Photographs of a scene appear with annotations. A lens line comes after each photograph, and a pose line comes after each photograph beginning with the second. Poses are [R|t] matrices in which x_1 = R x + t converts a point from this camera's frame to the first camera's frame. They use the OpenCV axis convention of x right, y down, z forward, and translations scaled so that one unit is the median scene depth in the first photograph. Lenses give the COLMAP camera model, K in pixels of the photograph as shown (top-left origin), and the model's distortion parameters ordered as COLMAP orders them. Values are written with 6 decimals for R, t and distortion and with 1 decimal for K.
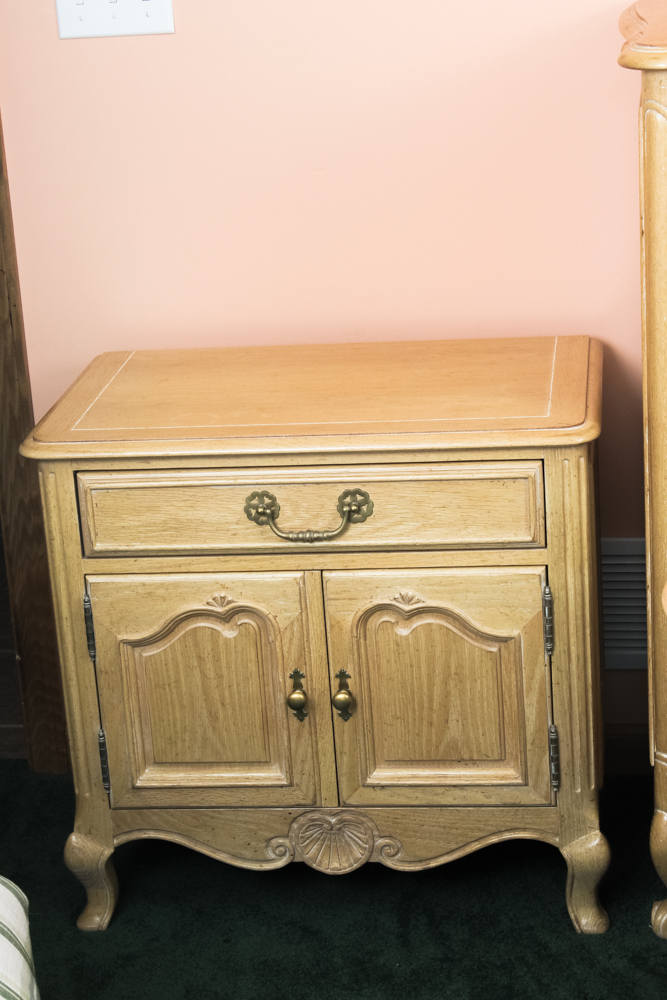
lens RADIAL K [[2160.7, 0, 333.5], [0, 2160.7, 500.0], [0, 0, 1]] dist [0.045430, 0.188978]
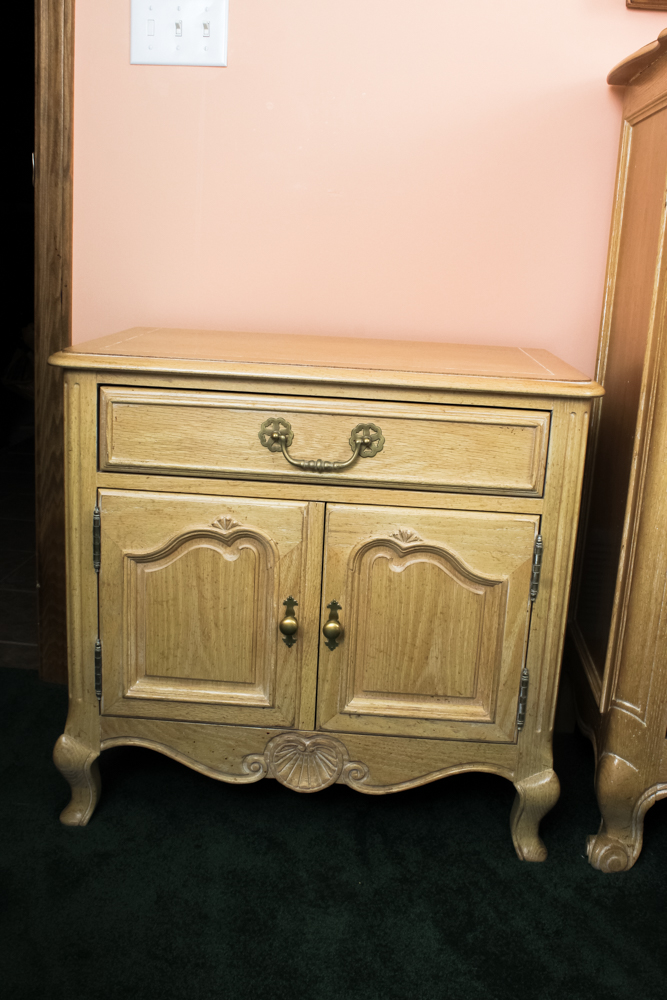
lens RADIAL K [[1036.4, 0, 333.5], [0, 1036.4, 500.0], [0, 0, 1]] dist [-0.113810, 0.032635]
pose [[0.990953, 0.096185, 0.093599, -0.048203], [-0.088511, 0.992615, -0.082954, 0.071678], [-0.100886, 0.073919, 0.992148, 0.495834]]
